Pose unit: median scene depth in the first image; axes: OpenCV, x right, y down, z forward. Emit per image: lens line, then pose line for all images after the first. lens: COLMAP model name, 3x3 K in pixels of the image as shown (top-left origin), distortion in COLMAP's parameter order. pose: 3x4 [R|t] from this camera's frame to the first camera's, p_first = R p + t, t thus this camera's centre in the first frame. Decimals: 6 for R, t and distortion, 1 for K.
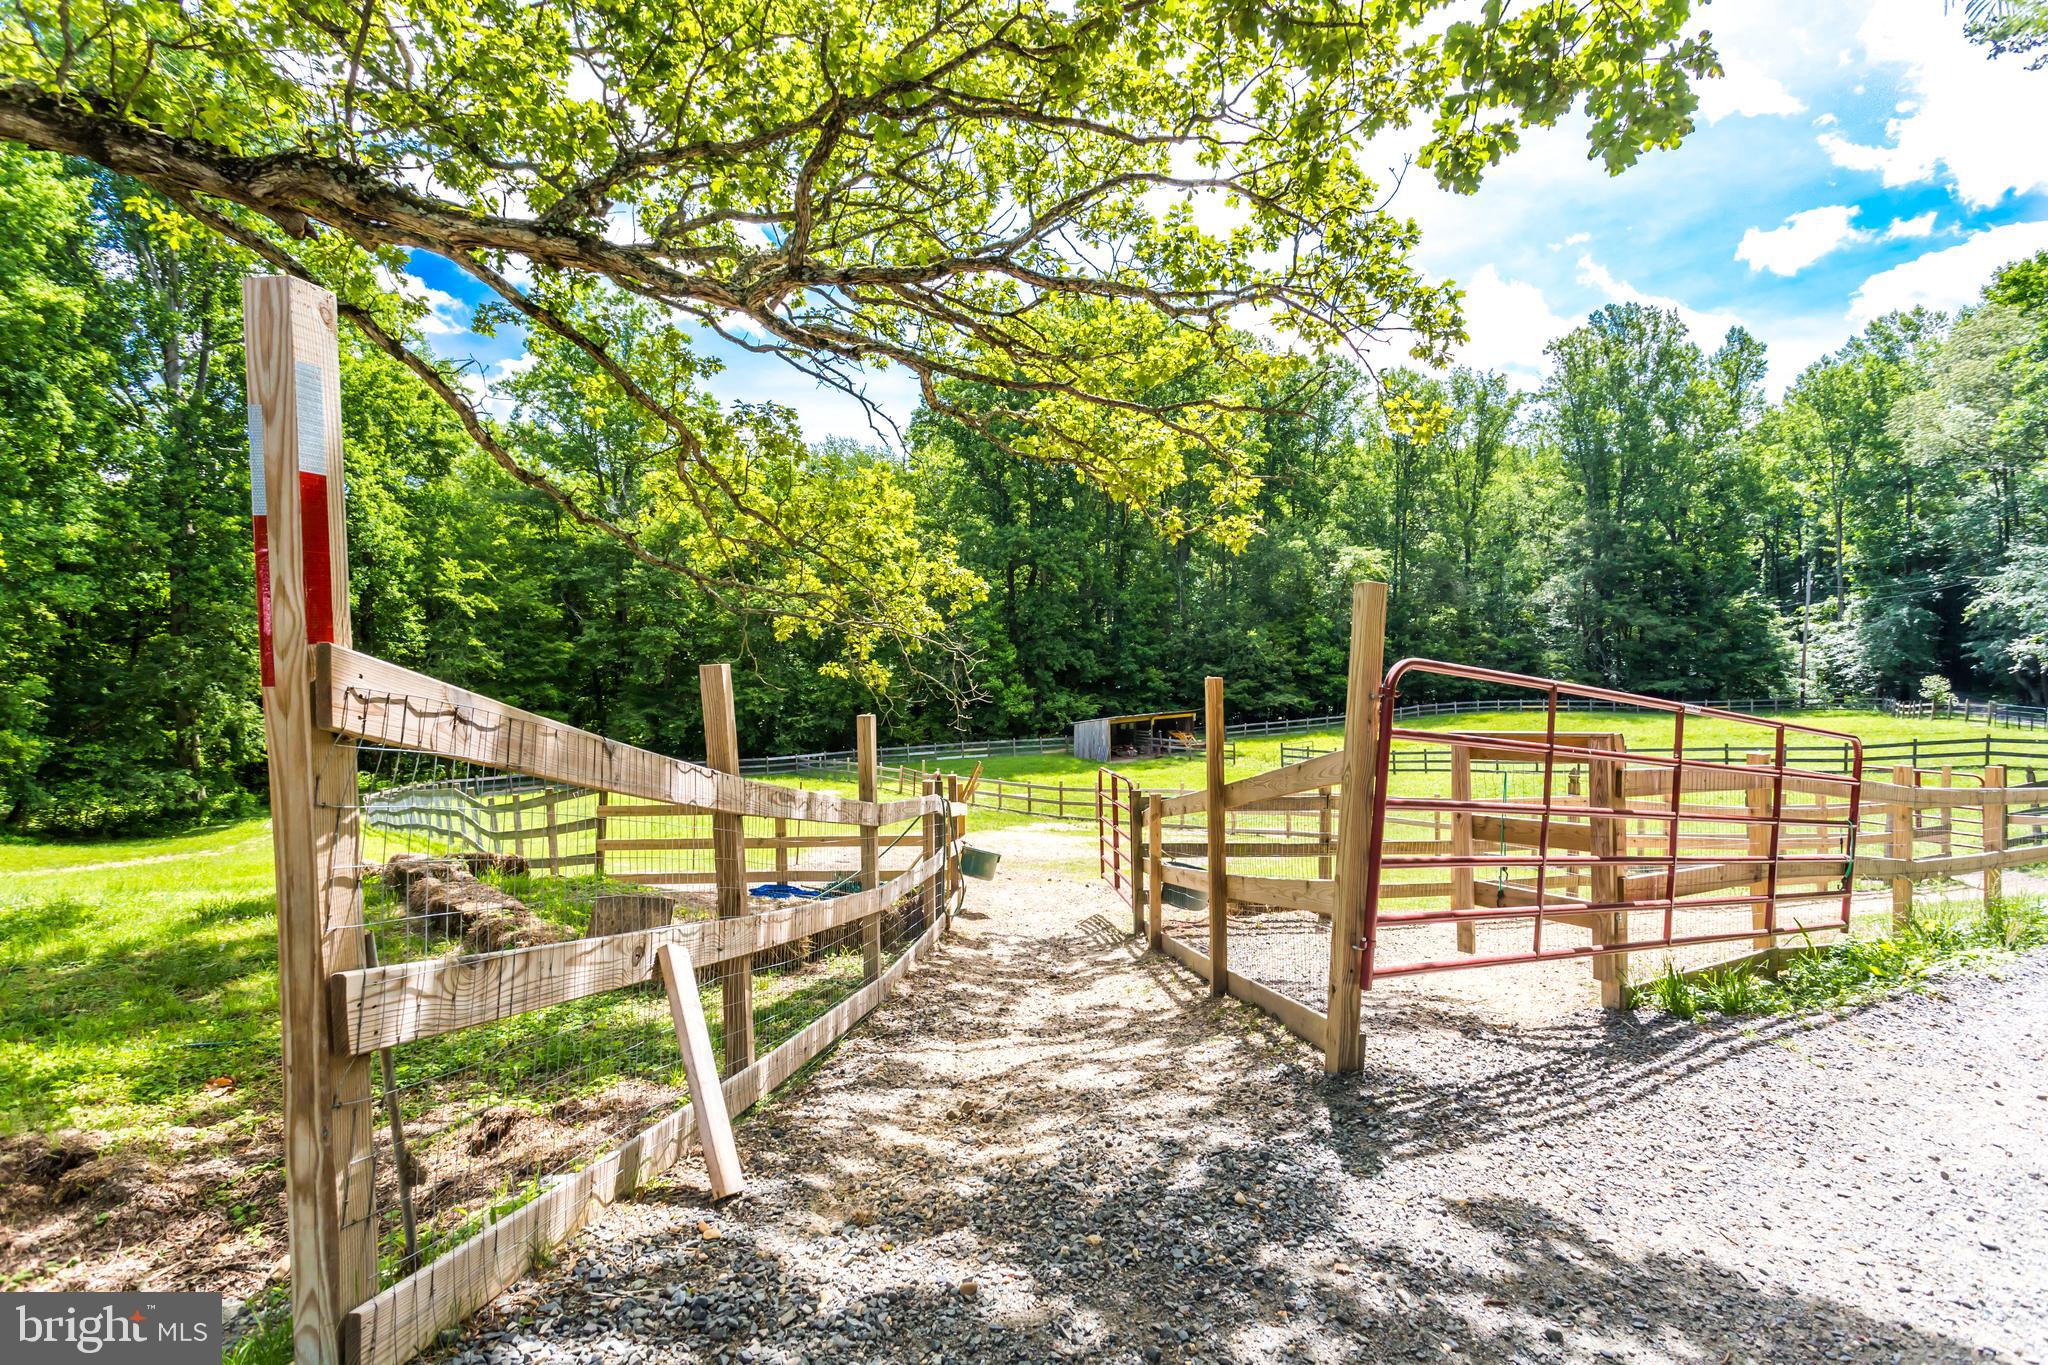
lens RADIAL K [[963.5, 0, 1024.0], [0, 963.5, 682.5], [0, 0, 1]] dist [0.001809, -0.000170]
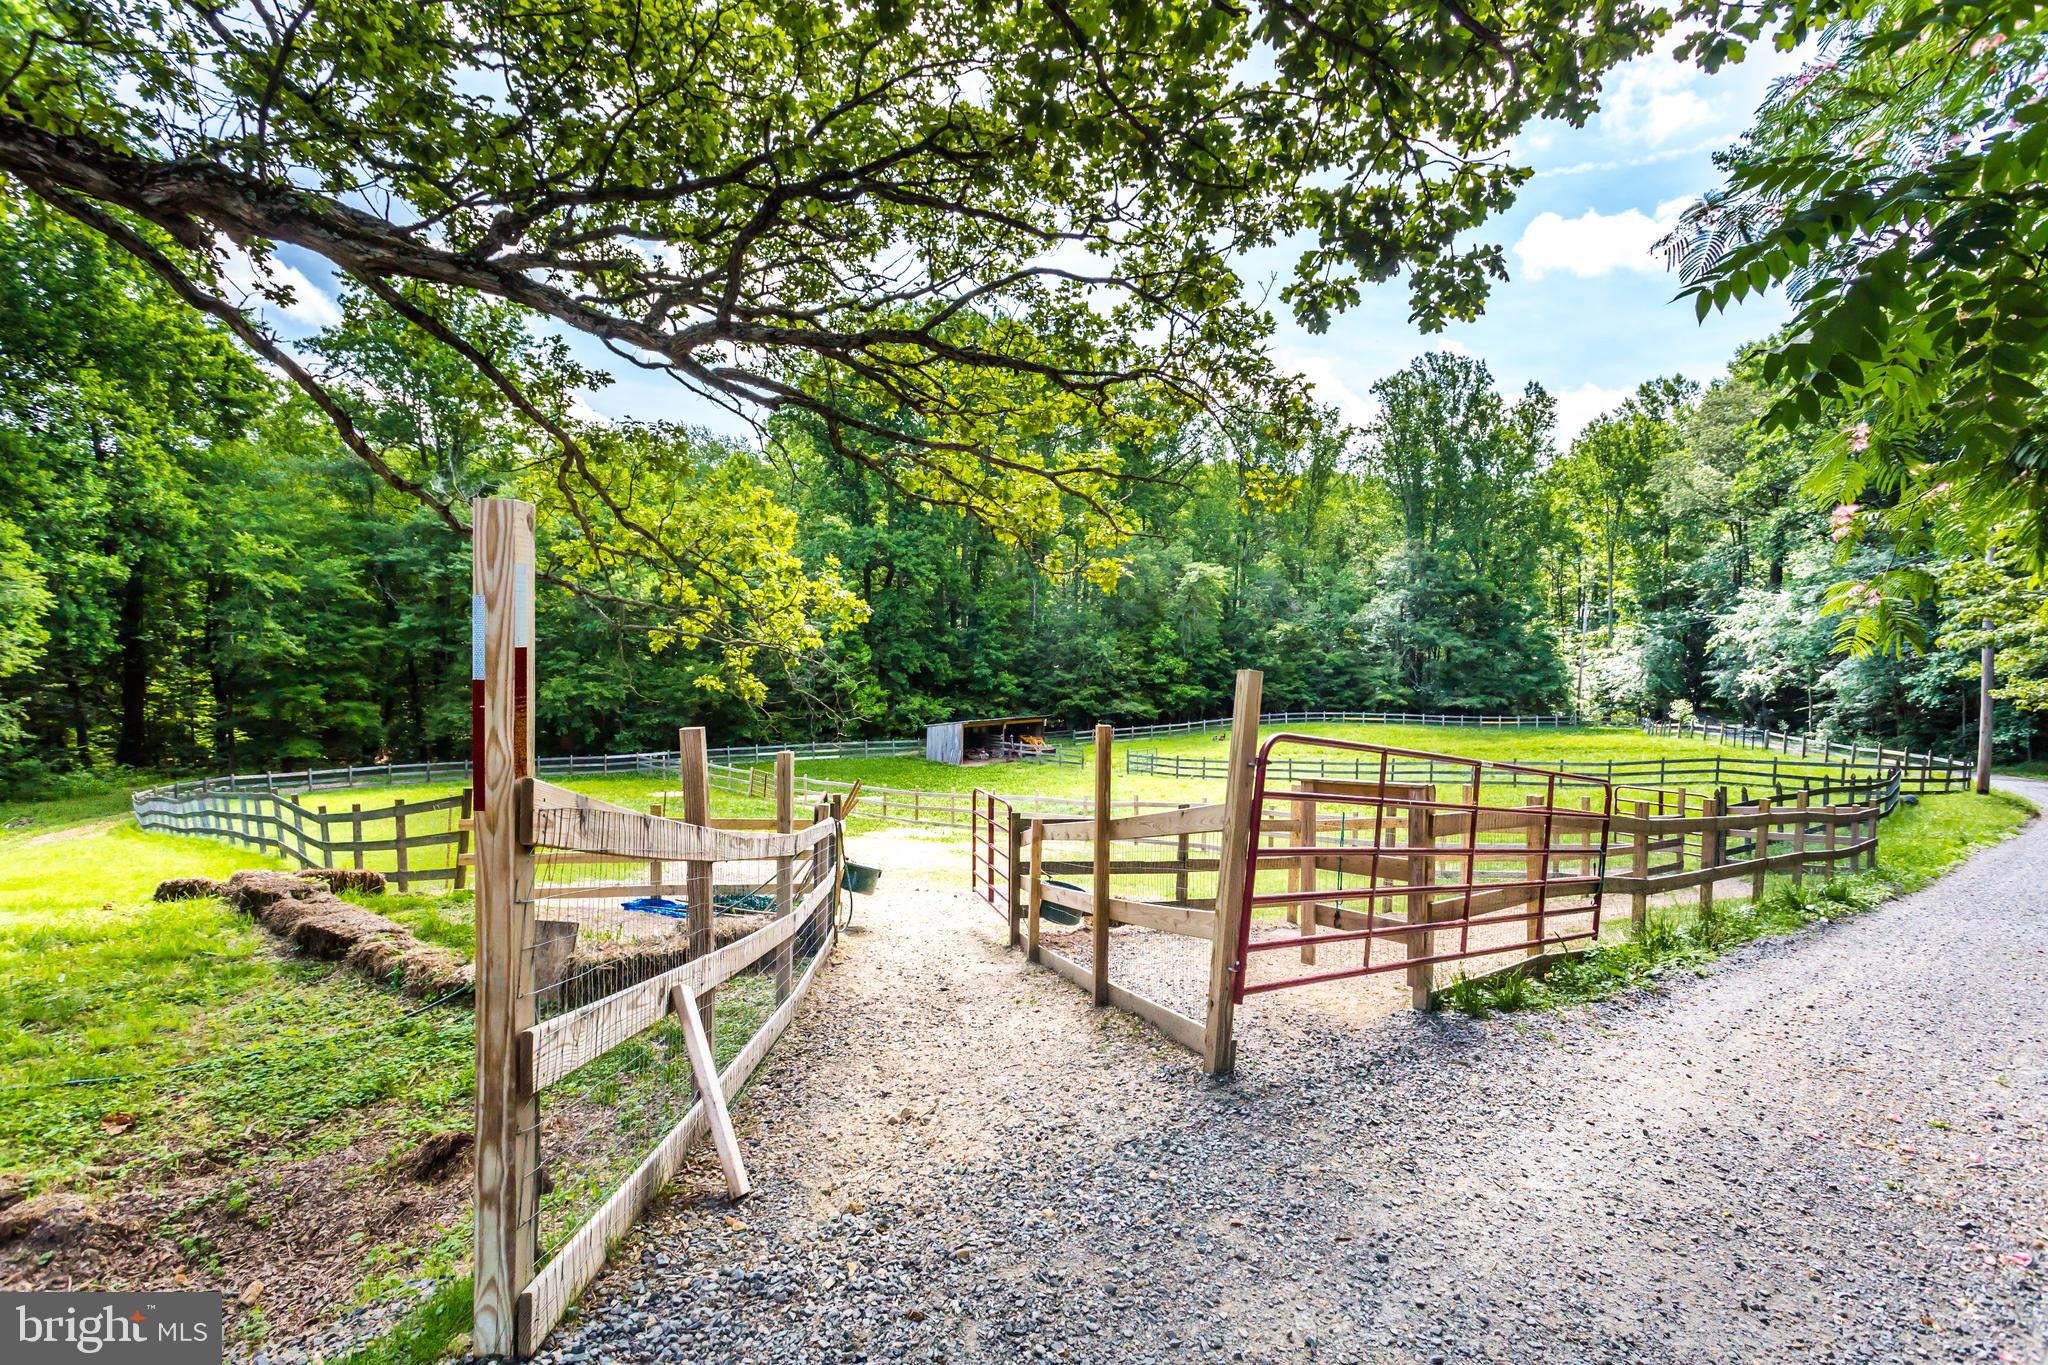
lens RADIAL K [[967.1, 0, 1024.5], [0, 967.1, 679.3], [0, 0, 1]] dist [-0.001591, 0.000420]
pose [[0.987246, 0.027725, 0.156771, -0.007887], [-0.027429, 0.999616, -0.004053, -0.005476], [-0.156823, -0.000299, 0.987627, -0.011598]]
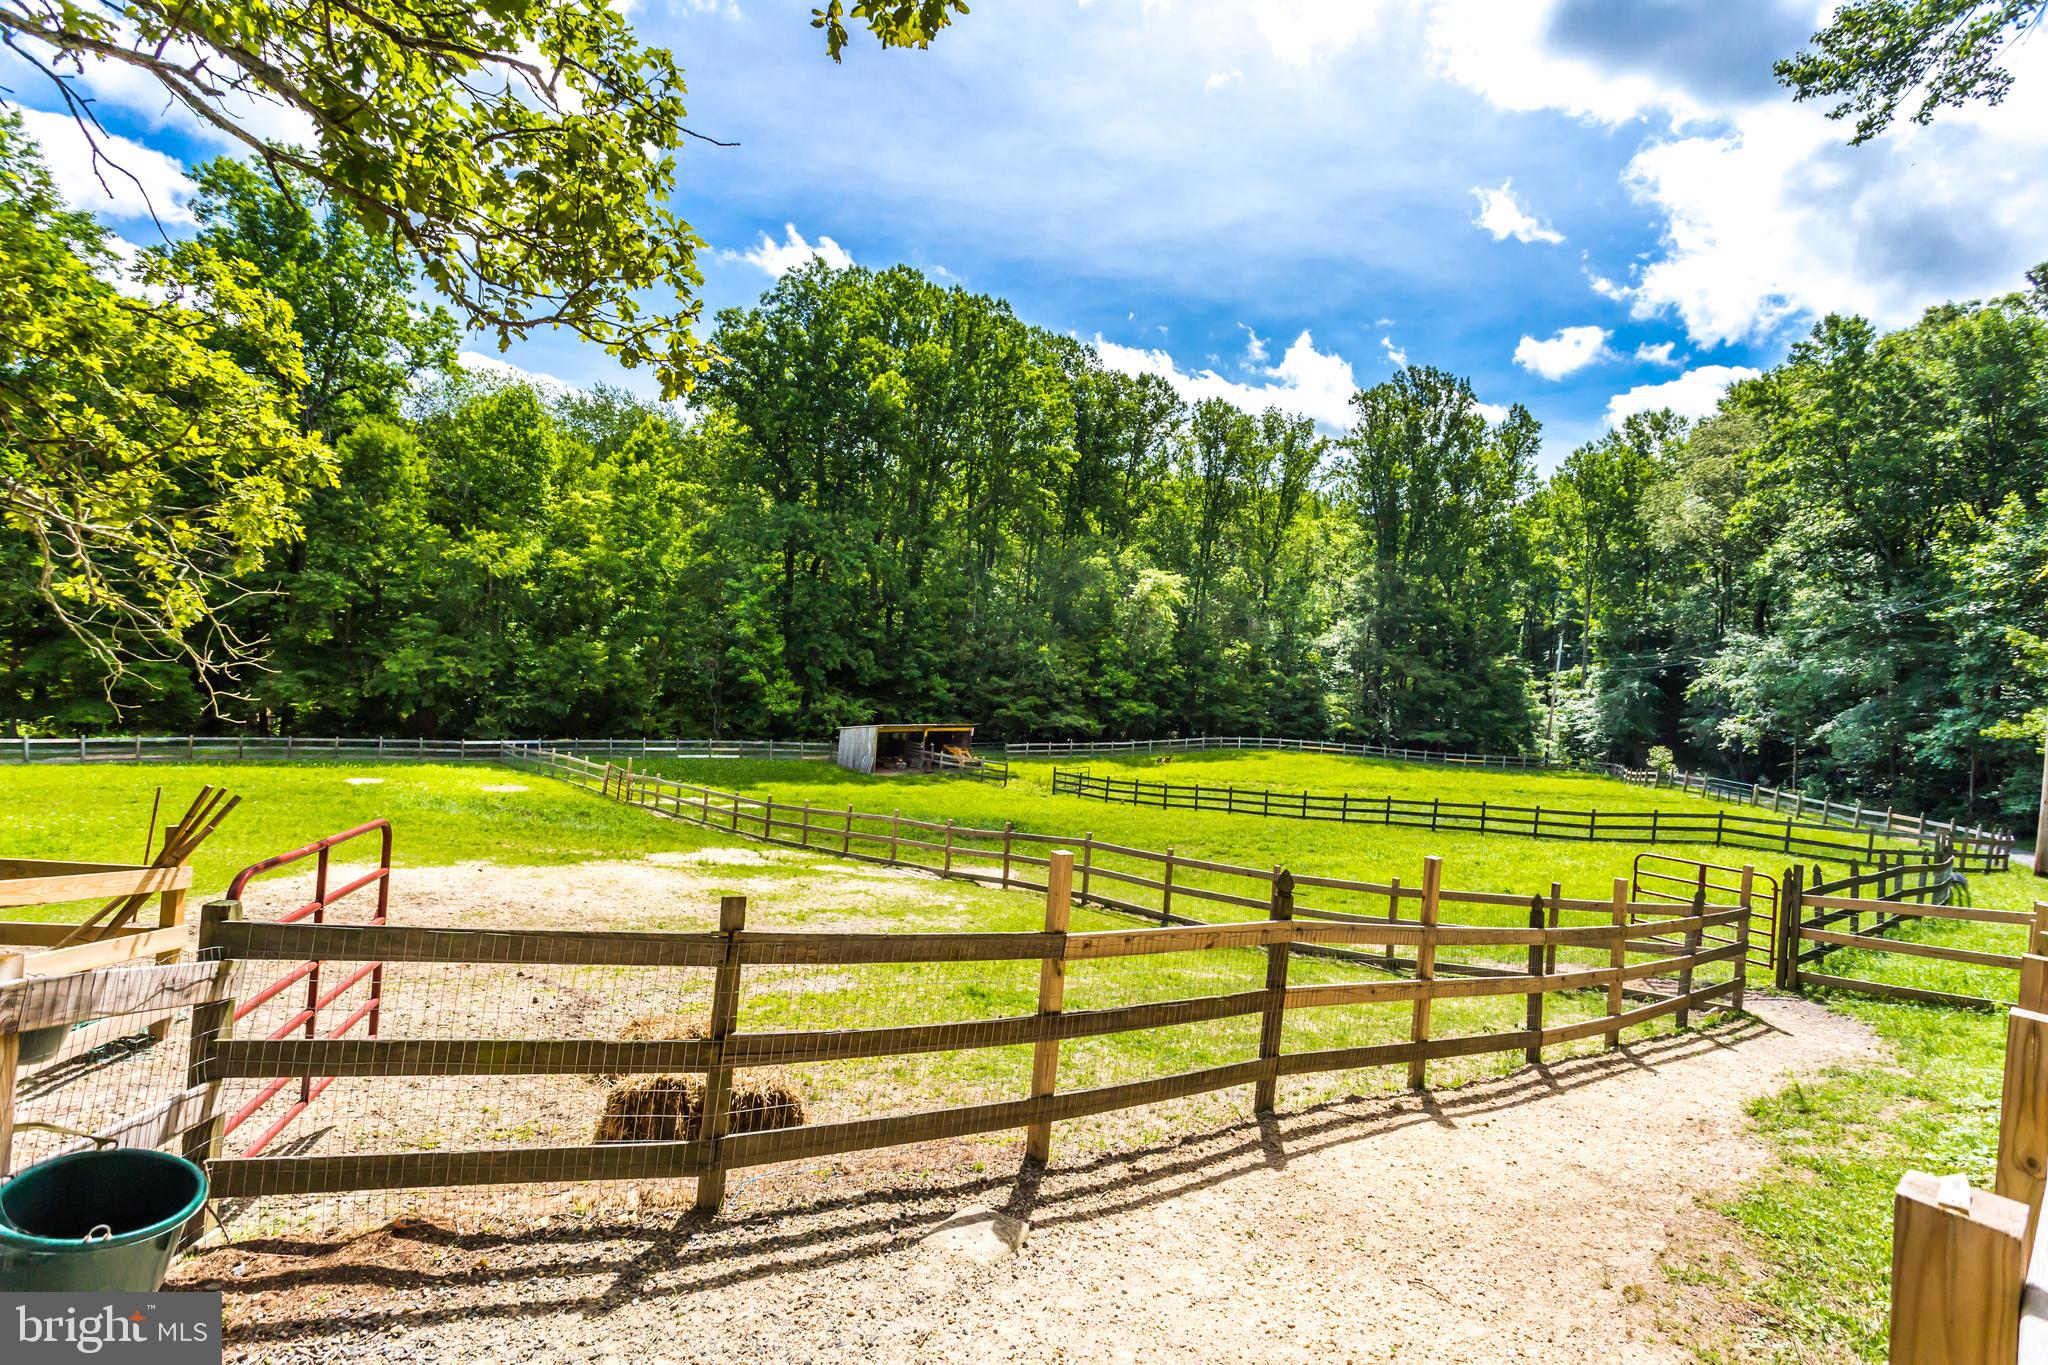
lens RADIAL K [[963.5, 0, 1024.0], [0, 963.5, 682.5], [0, 0, 1]] dist [0.001809, -0.000170]
pose [[0.979139, 0.086279, 0.183964, 0.054167], [-0.084697, 0.996271, -0.016455, -0.000505], [-0.184698, 0.000531, 0.982795, 0.083741]]
